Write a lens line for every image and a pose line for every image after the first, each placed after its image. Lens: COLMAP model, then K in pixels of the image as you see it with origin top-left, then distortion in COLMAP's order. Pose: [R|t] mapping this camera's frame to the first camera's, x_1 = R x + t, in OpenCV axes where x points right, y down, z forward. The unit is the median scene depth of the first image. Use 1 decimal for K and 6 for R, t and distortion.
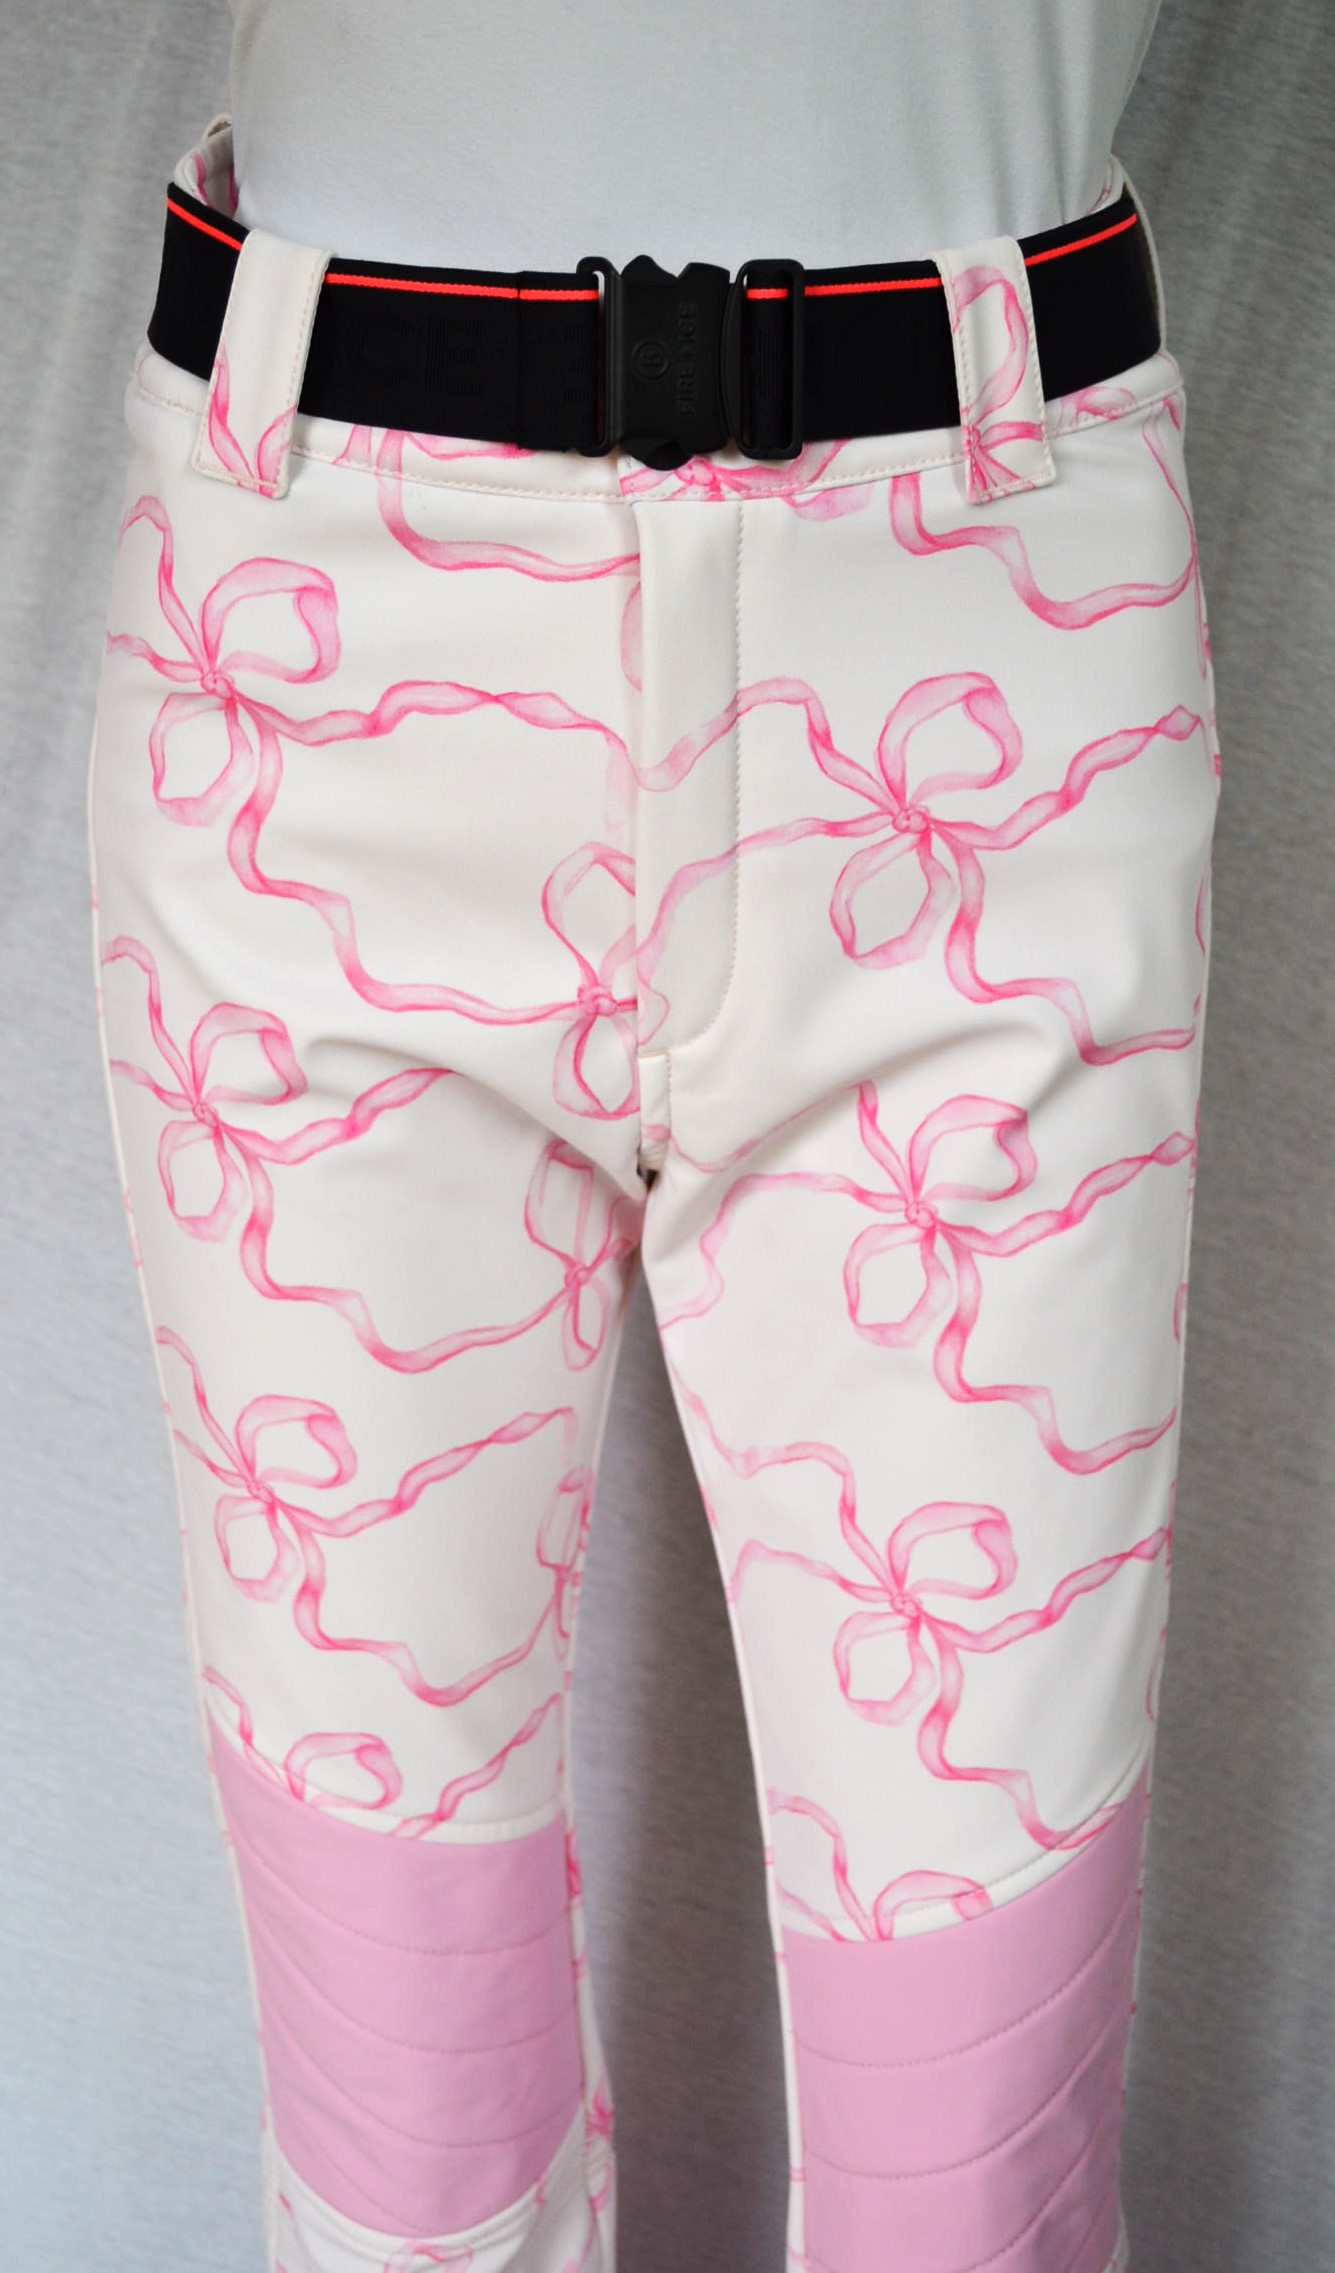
lens RADIAL K [[2557.7, 0, 627.5], [0, 2557.7, 1136.3], [0, 0, 1]] dist [-0.059755, 0.037089]
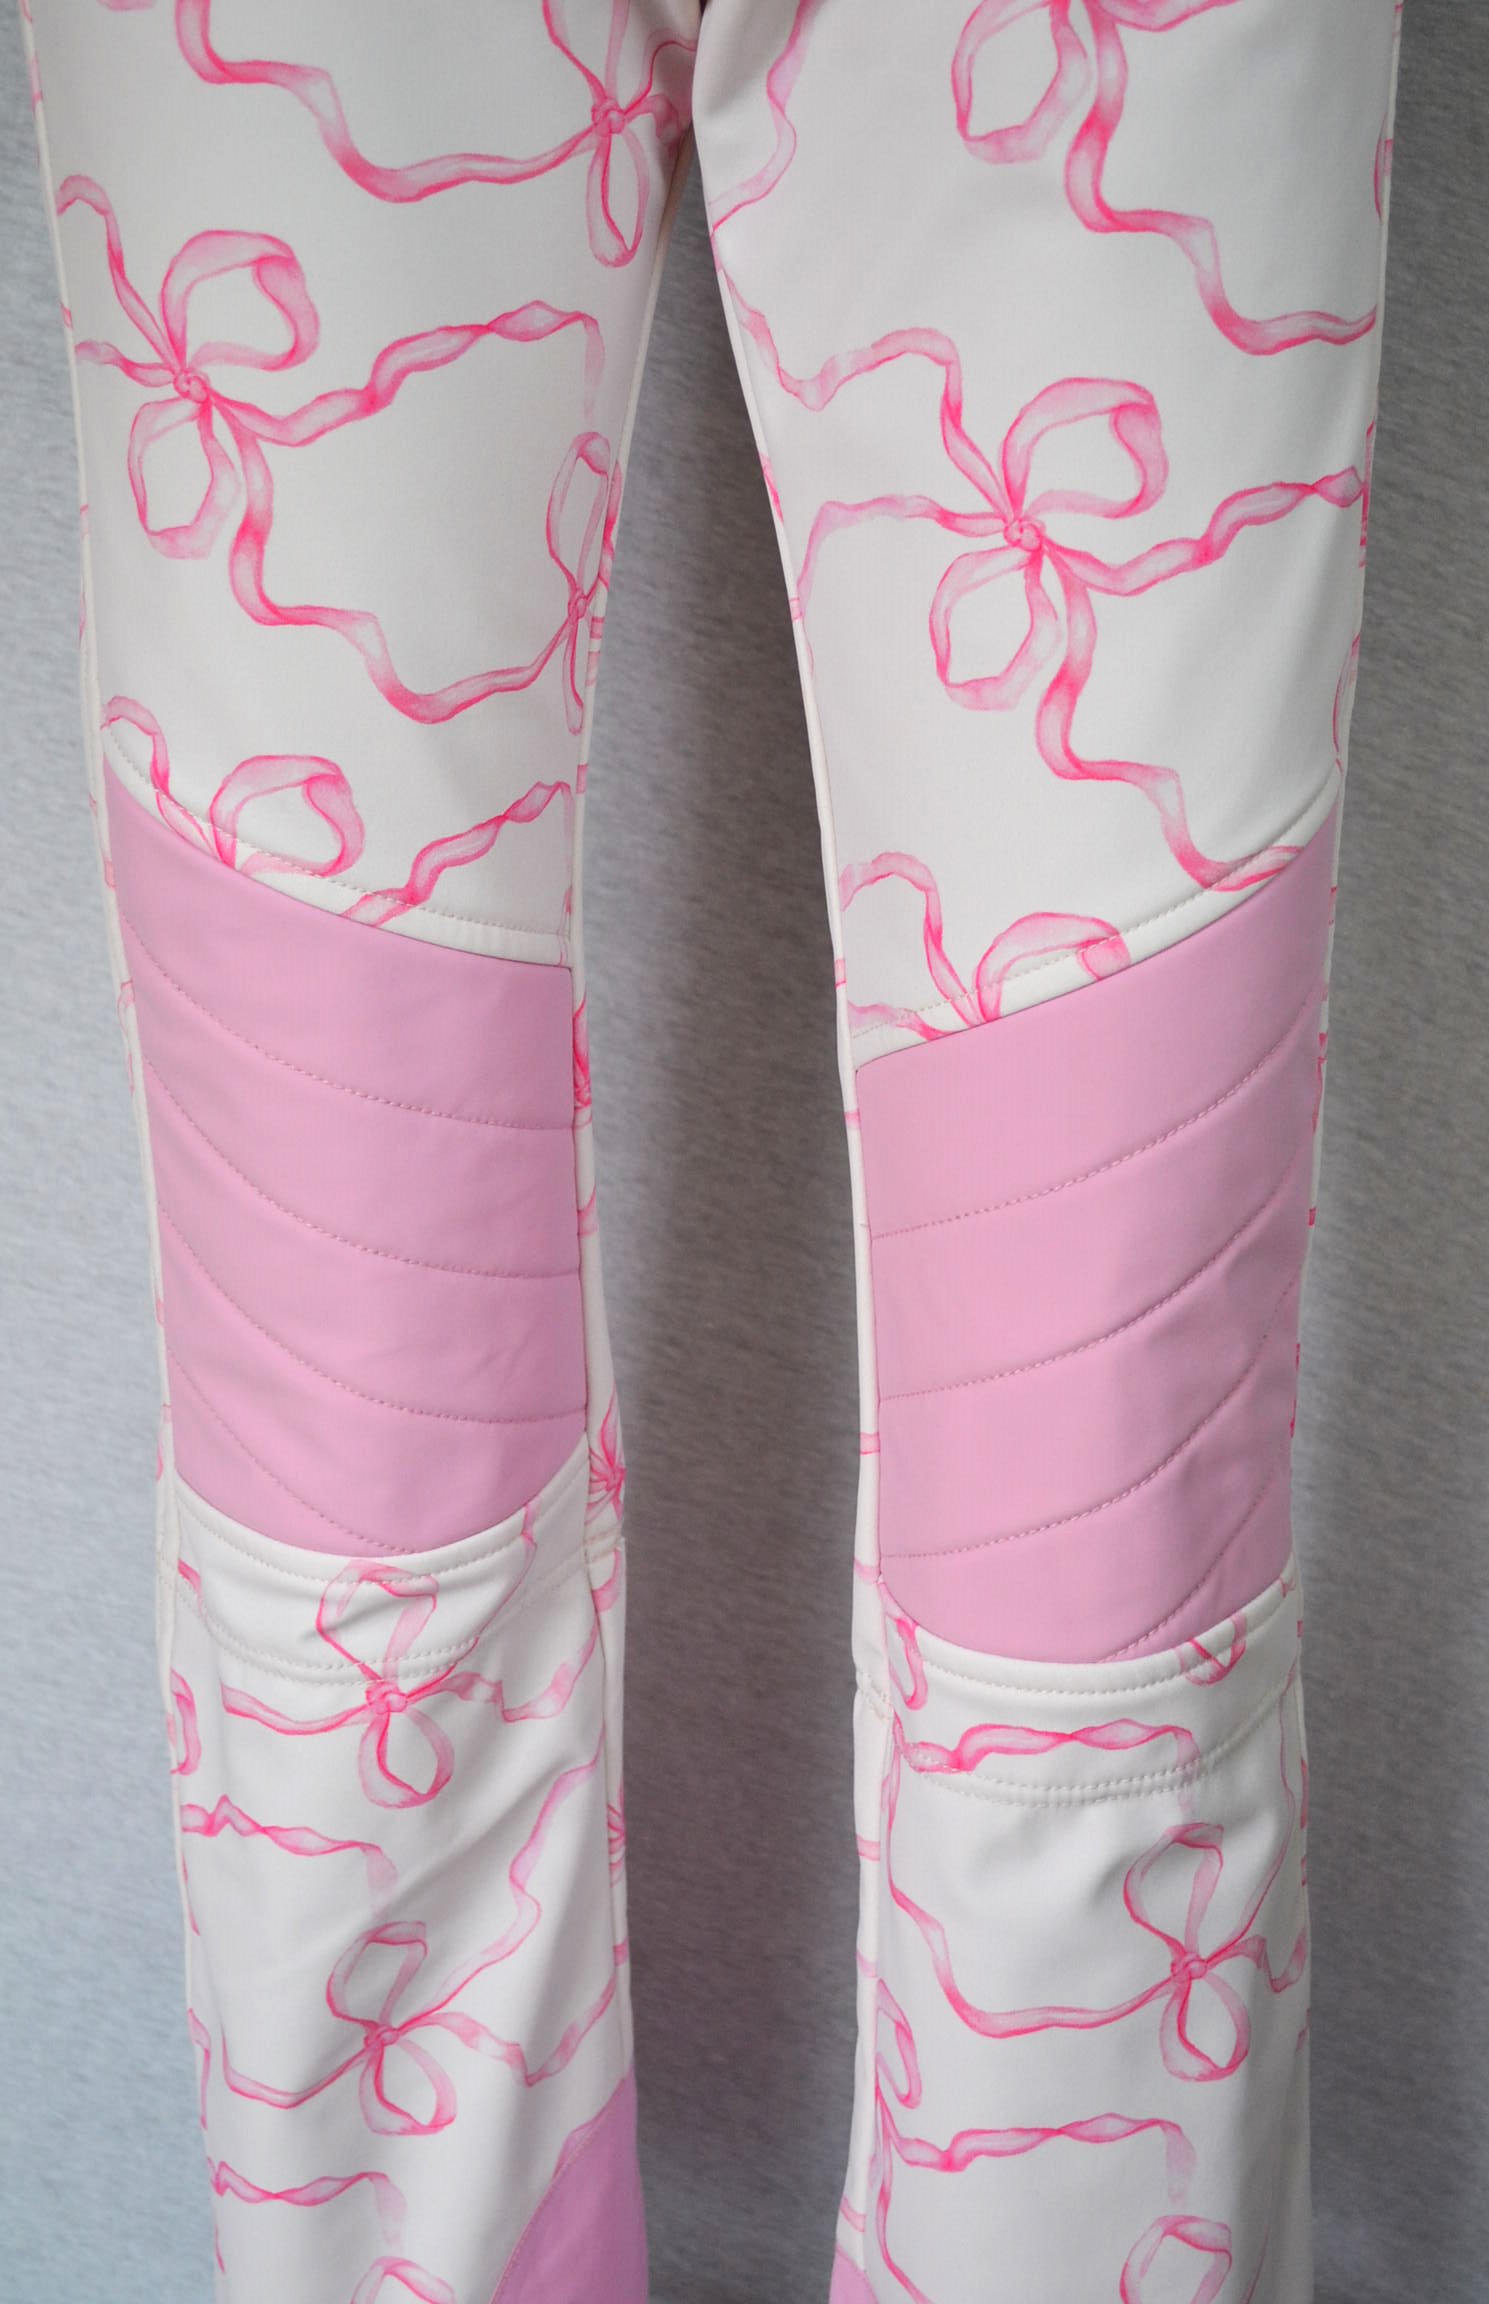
lens RADIAL K [[3609.2, 0, 744.5], [0, 3609.2, 1152.0], [0, 0, 1]] dist [-0.000284, 0.015711]
pose [[0.999397, 0.019723, 0.028580, -0.003396], [-0.019538, 0.999786, -0.006737, 0.365749], [-0.028707, 0.006174, 0.999569, -0.090462]]
